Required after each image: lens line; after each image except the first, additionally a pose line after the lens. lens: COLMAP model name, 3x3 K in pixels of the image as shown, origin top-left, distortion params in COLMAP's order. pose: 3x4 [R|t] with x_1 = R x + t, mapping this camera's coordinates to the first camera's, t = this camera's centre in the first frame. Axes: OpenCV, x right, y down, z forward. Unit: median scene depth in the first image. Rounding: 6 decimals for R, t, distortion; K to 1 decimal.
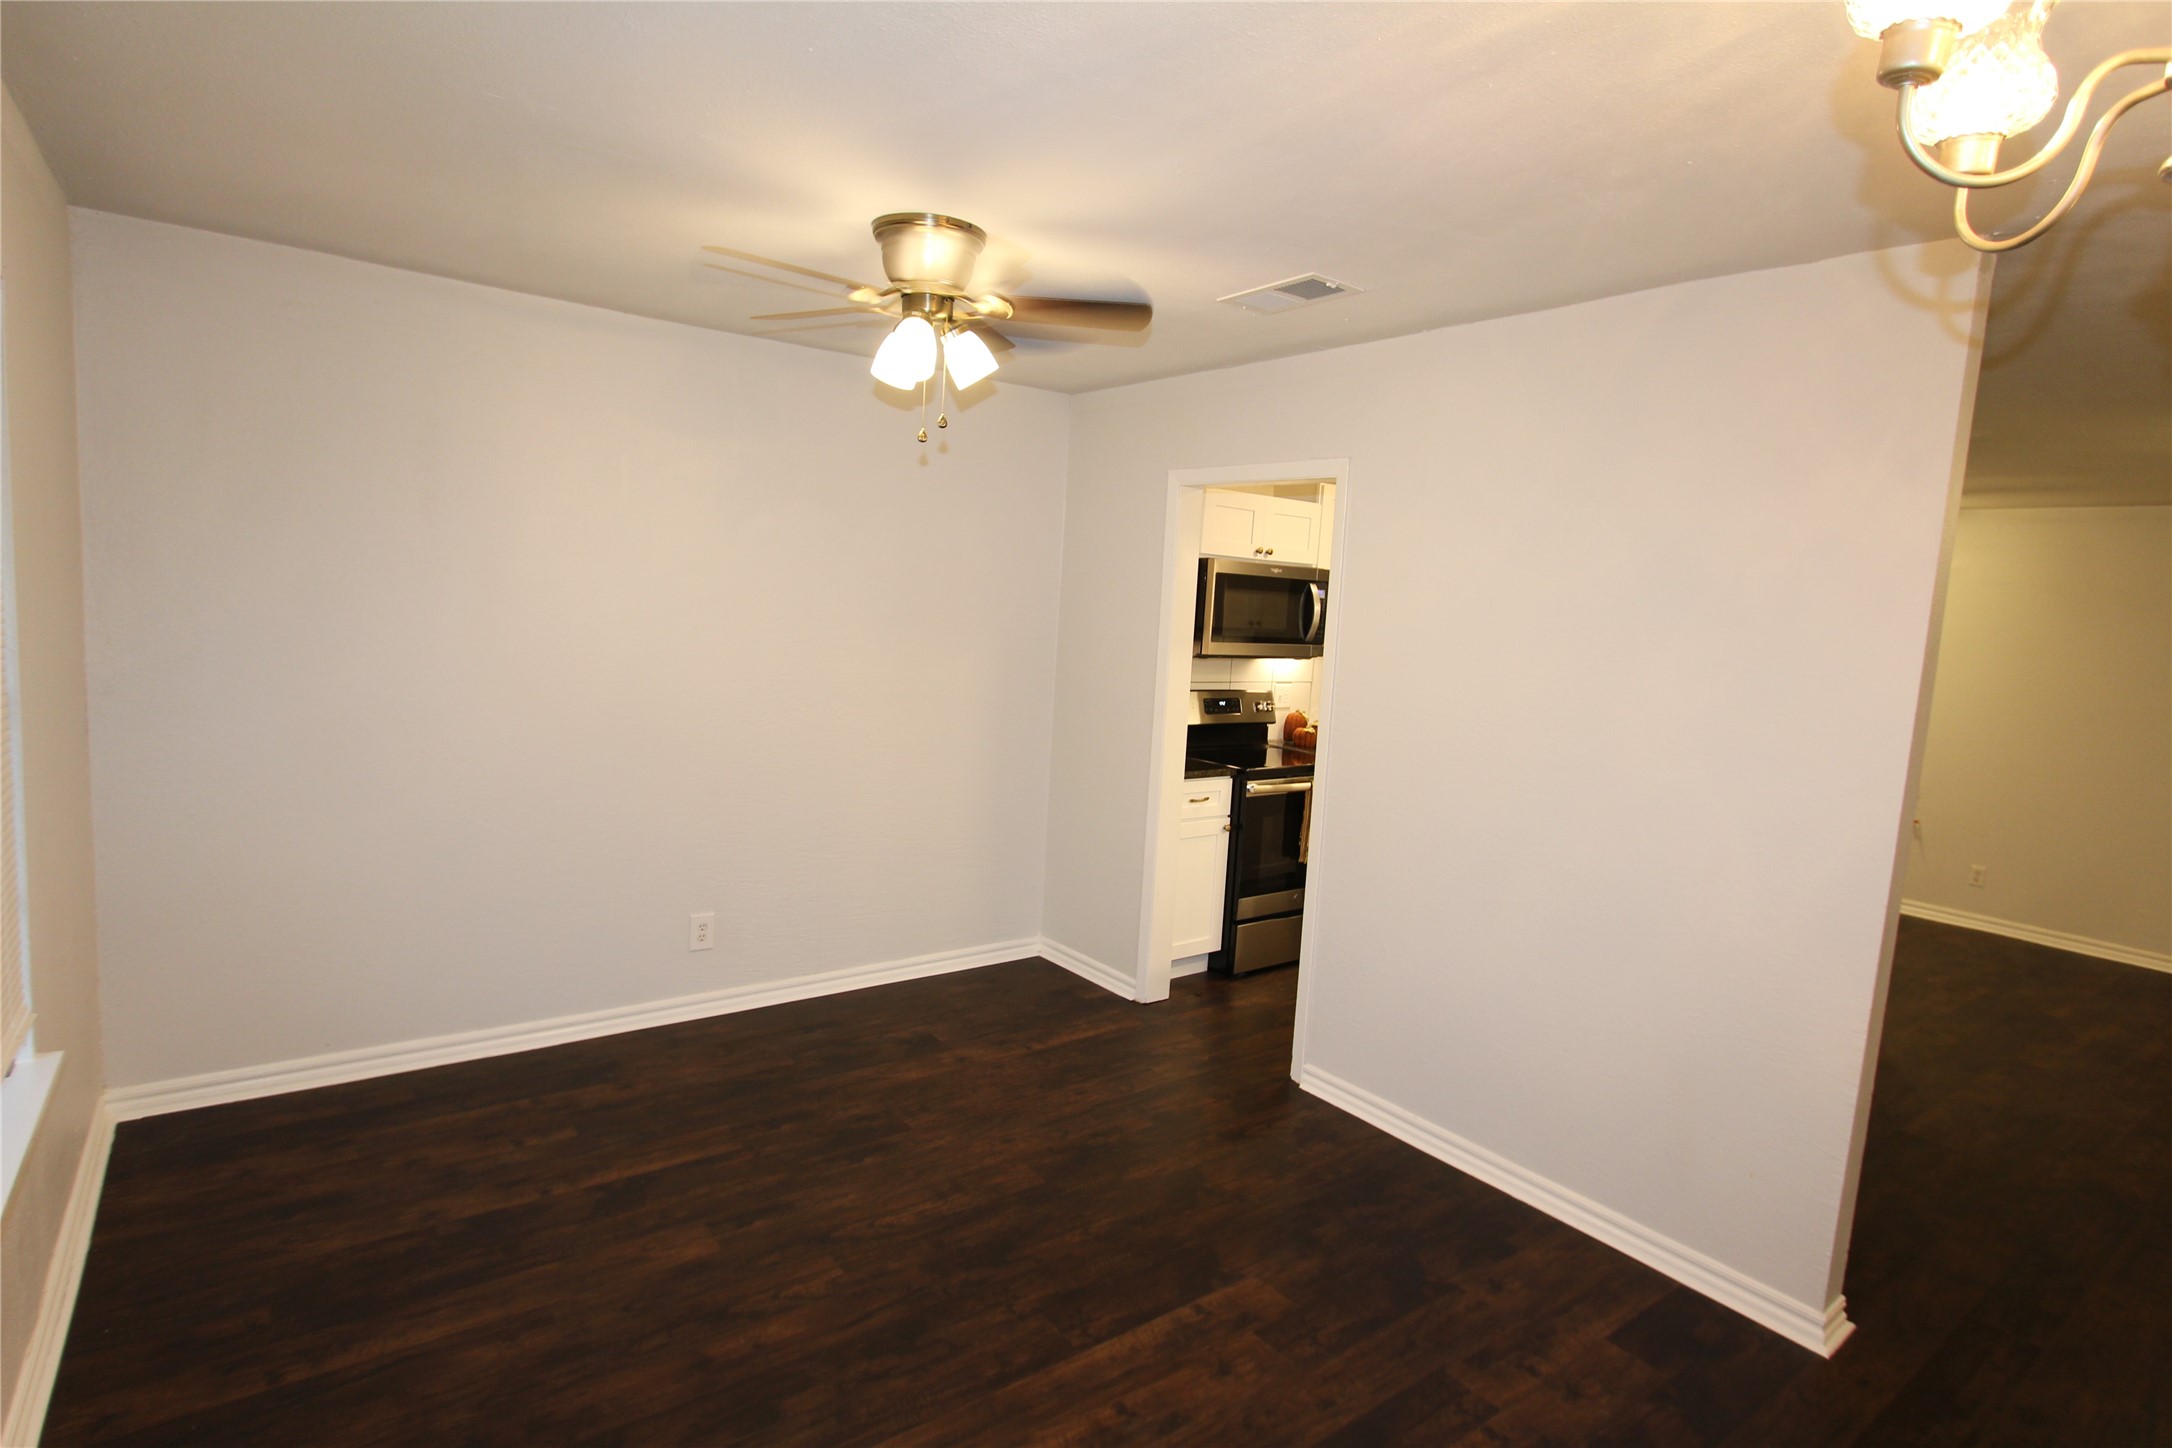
lens RADIAL K [[1094.8, 0, 1086.6], [0, 1094.8, 728.1], [0, 0, 1]] dist [-0.022672, 0.001136]
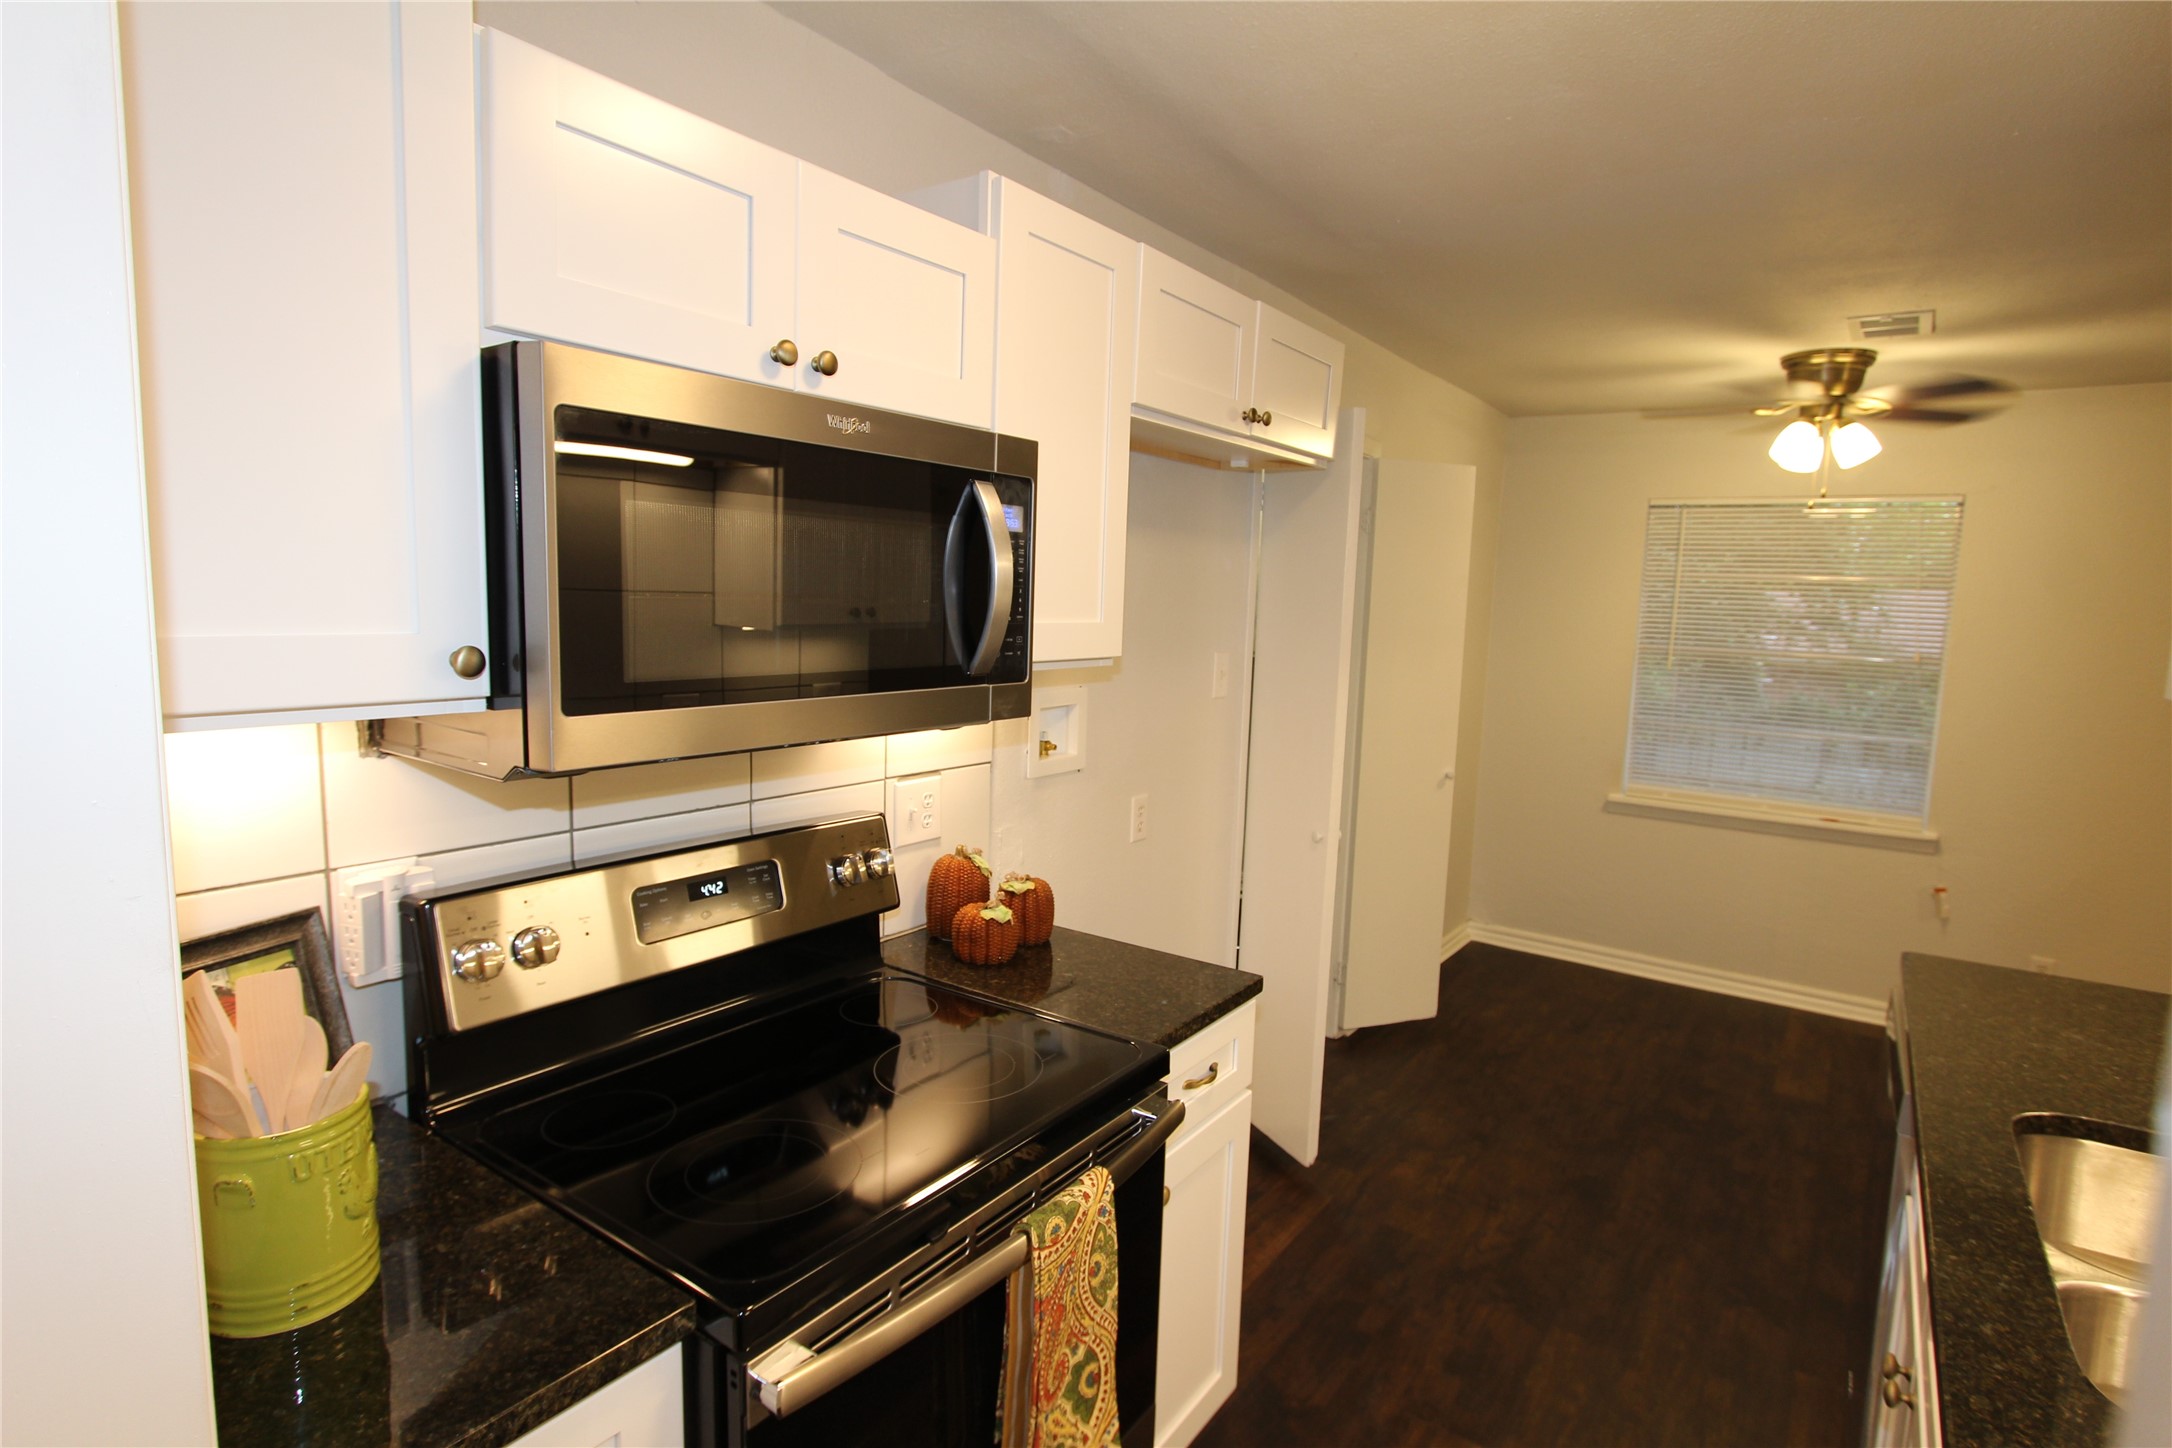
lens RADIAL K [[1094.8, 0, 1078.8], [0, 1094.8, 723.0], [0, 0, 1]] dist [-0.022672, 0.001136]
pose [[0.954916, -0.062033, 0.290323, 0.139672], [0.059066, 0.998074, 0.018980, -0.069813], [-0.290941, -0.000976, 0.956740, 0.701962]]
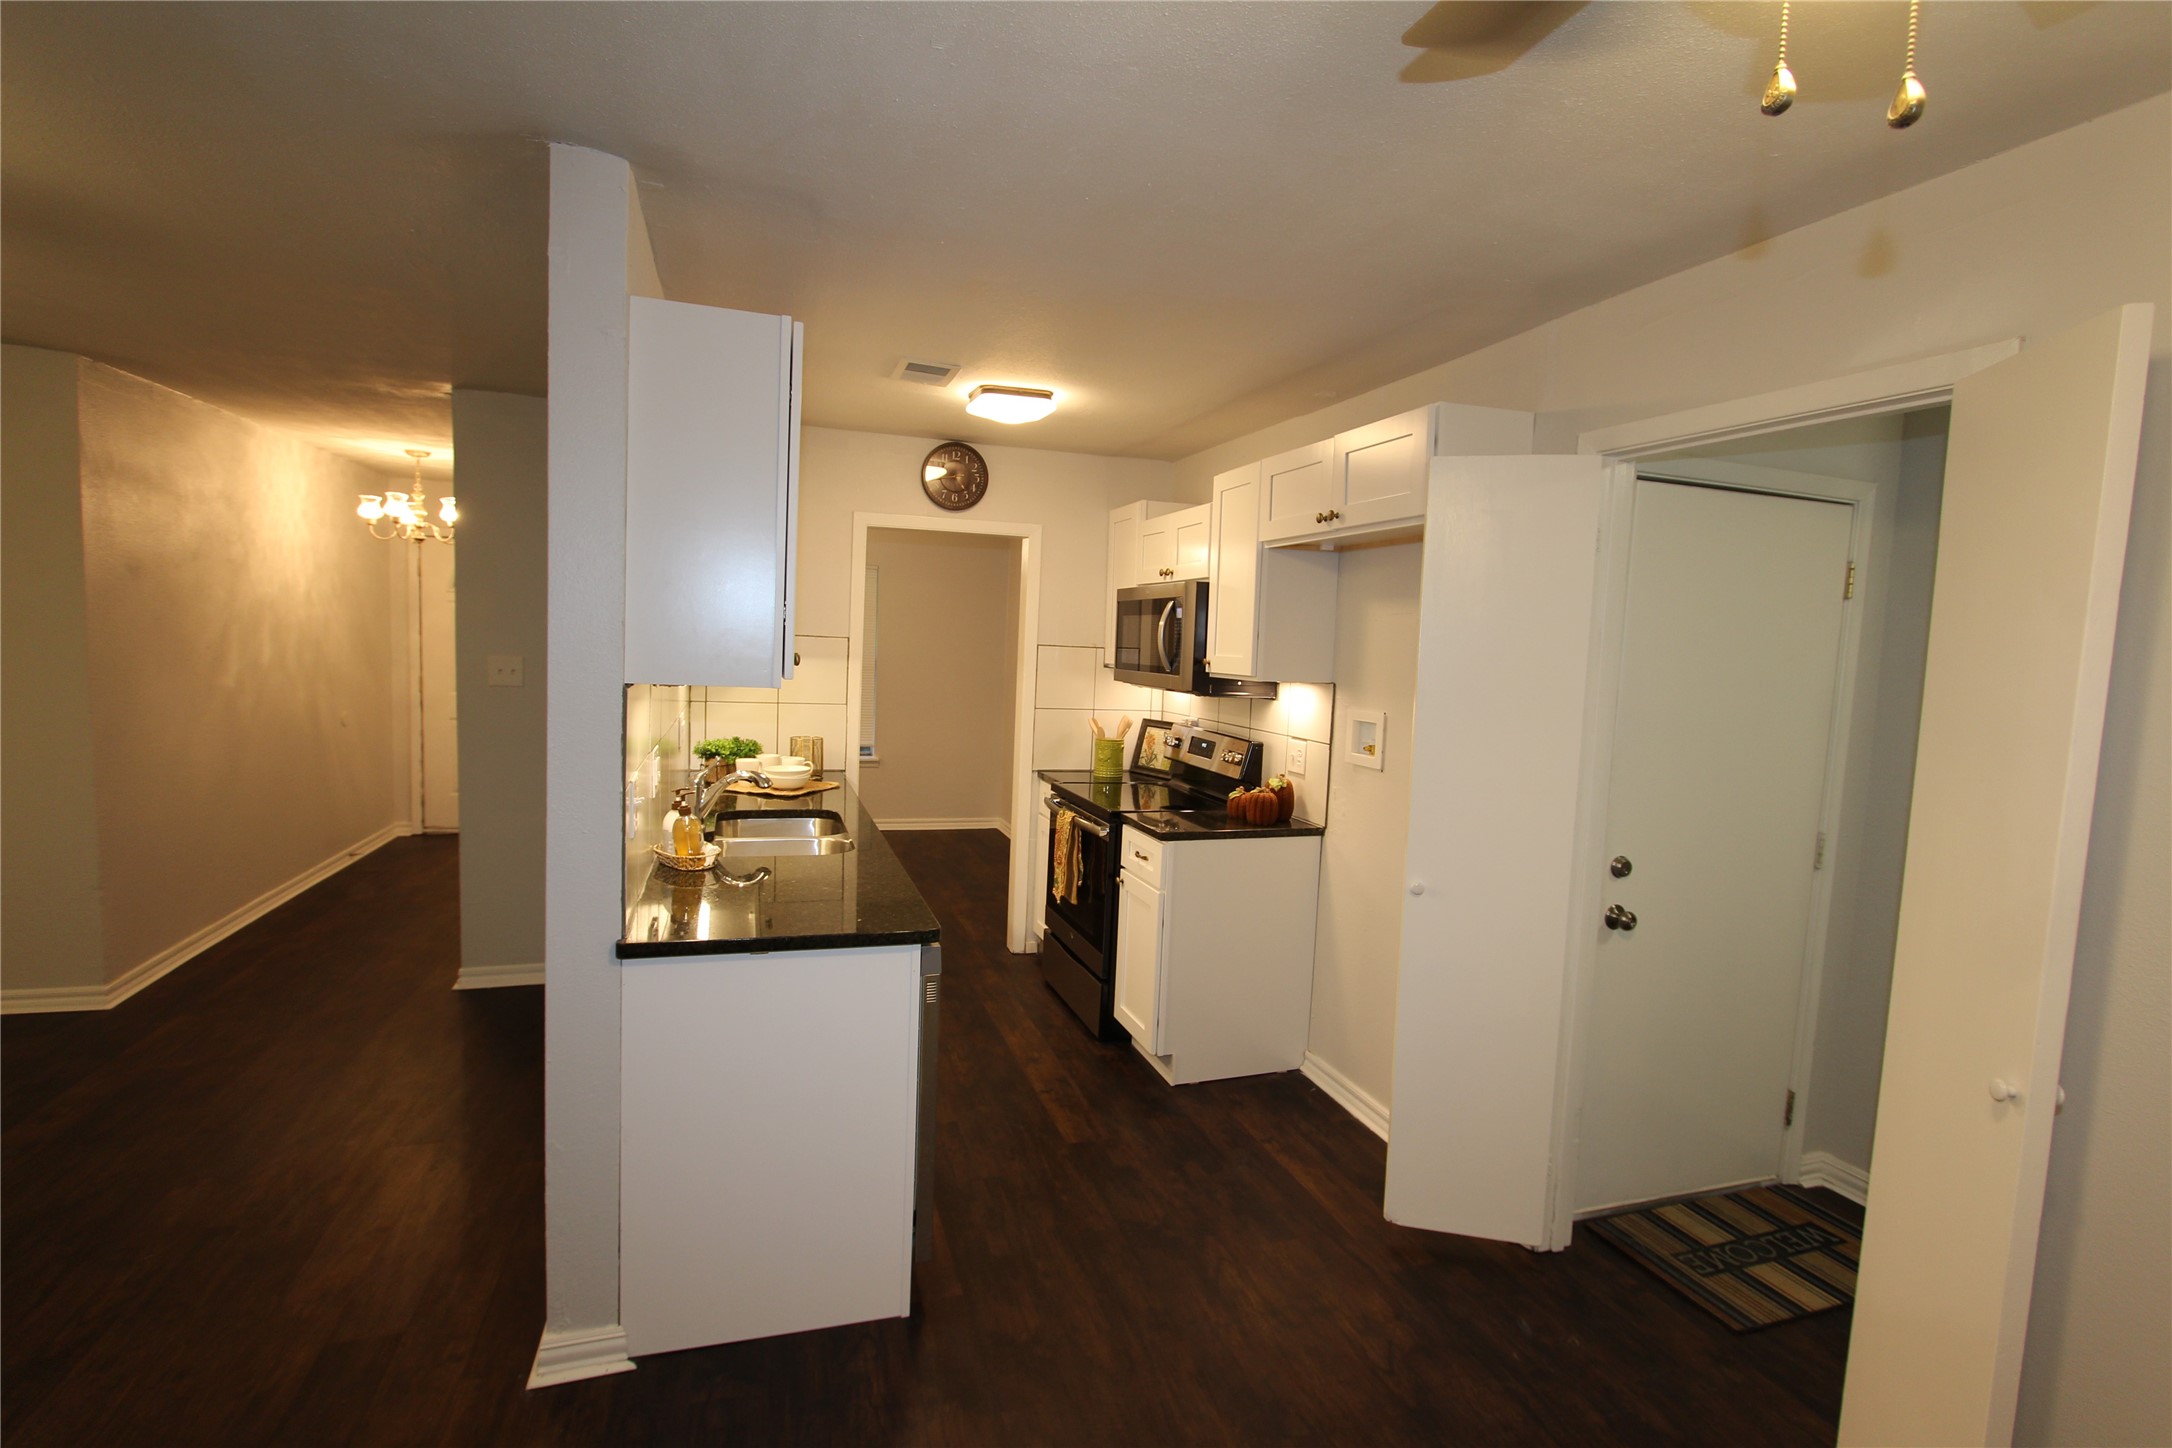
lens RADIAL K [[995.3, 0, 1085.4], [0, 995.3, 717.3], [0, 0, 1]] dist [-0.023221, 0.000161]
pose [[-0.308190, 0.005466, -0.951309, 0.933677], [-0.171336, 0.983313, 0.061157, -0.079629], [0.935769, 0.181841, -0.302110, 1.171839]]
